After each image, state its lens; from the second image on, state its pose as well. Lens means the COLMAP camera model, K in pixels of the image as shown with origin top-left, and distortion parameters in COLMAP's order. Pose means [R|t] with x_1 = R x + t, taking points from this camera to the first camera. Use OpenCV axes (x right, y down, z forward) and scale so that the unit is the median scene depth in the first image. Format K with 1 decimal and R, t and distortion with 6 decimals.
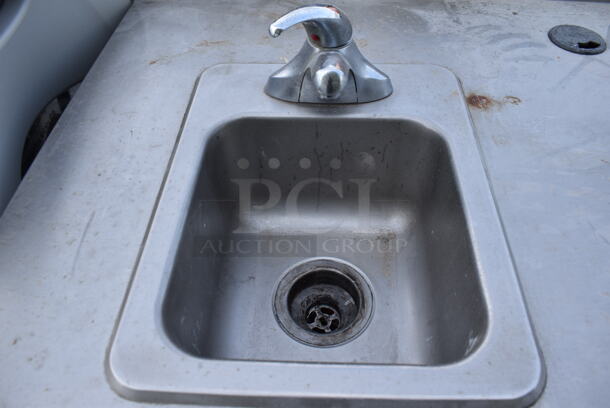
lens RADIAL K [[475.7, 0, 305.0], [0, 475.7, 204.0], [0, 0, 1]] dist [-0.089607, 0.005422]
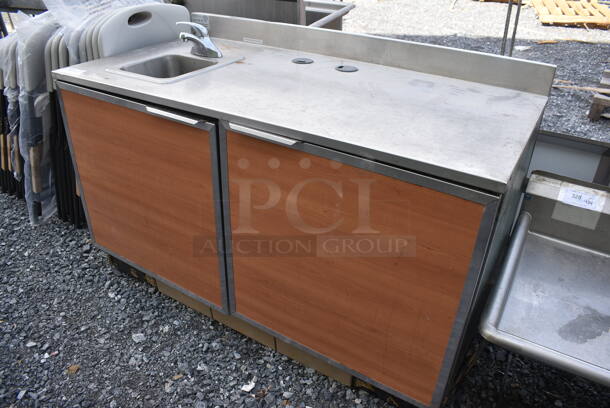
lens RADIAL K [[475.7, 0, 305.0], [0, 475.7, 204.0], [0, 0, 1]] dist [-0.089607, 0.005422]
pose [[0.868078, 0.287335, -0.404819, 2.269356], [-0.391784, 0.897336, -0.203208, 1.086507], [0.304870, 0.335003, 0.891531, -1.344225]]
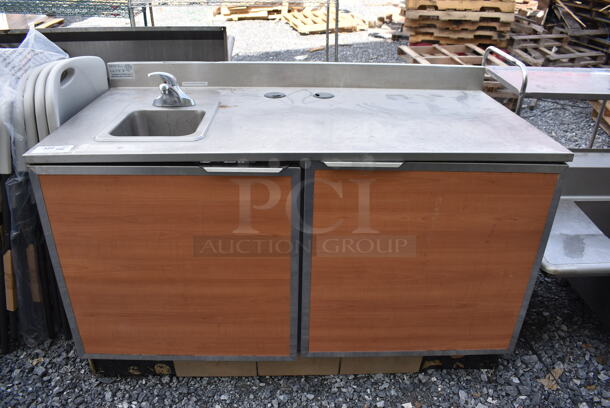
lens RADIAL K [[475.7, 0, 305.0], [0, 475.7, 204.0], [0, 0, 1]] dist [-0.089607, 0.005422]
pose [[0.997037, 0.001133, 0.076921, 0.653422], [0.025162, 0.940092, -0.339991, 1.389005], [-0.072698, 0.340919, 0.937278, -1.637107]]
